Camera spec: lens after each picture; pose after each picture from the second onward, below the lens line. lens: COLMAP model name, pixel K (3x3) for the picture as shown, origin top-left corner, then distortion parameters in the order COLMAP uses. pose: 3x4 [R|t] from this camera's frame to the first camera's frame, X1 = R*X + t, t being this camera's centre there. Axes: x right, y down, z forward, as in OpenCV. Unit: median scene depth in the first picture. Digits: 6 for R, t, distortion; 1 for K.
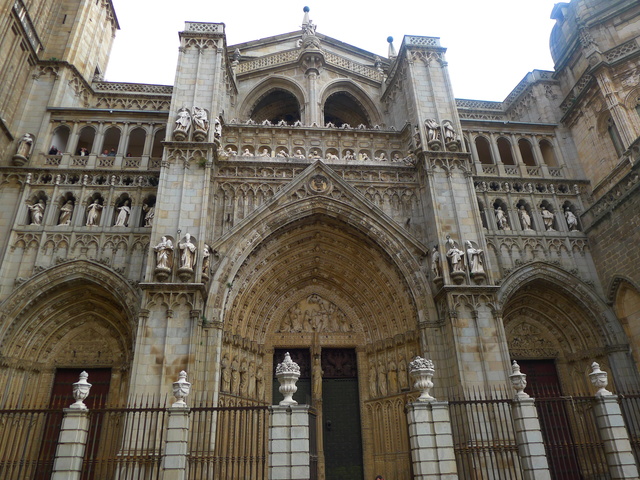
lens RADIAL K [[480.6, 0, 321.6], [0, 480.6, 238.8], [0, 0, 1]] dist [-0.041838, 0.020390]
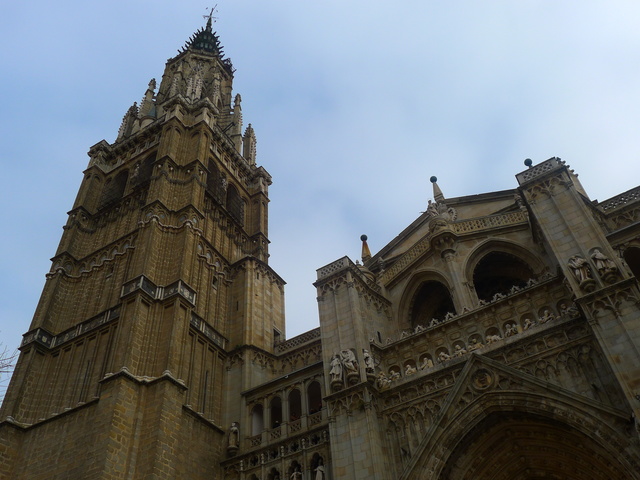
lens RADIAL K [[573.8, 0, 315.8], [0, 573.8, 239.2], [0, 0, 1]] dist [-0.064369, 0.040267]
pose [[0.790243, -0.451636, -0.414175, 0.303972], [0.317175, 0.879756, -0.354160, -0.064399], [0.524325, 0.148506, 0.838469, -0.107324]]
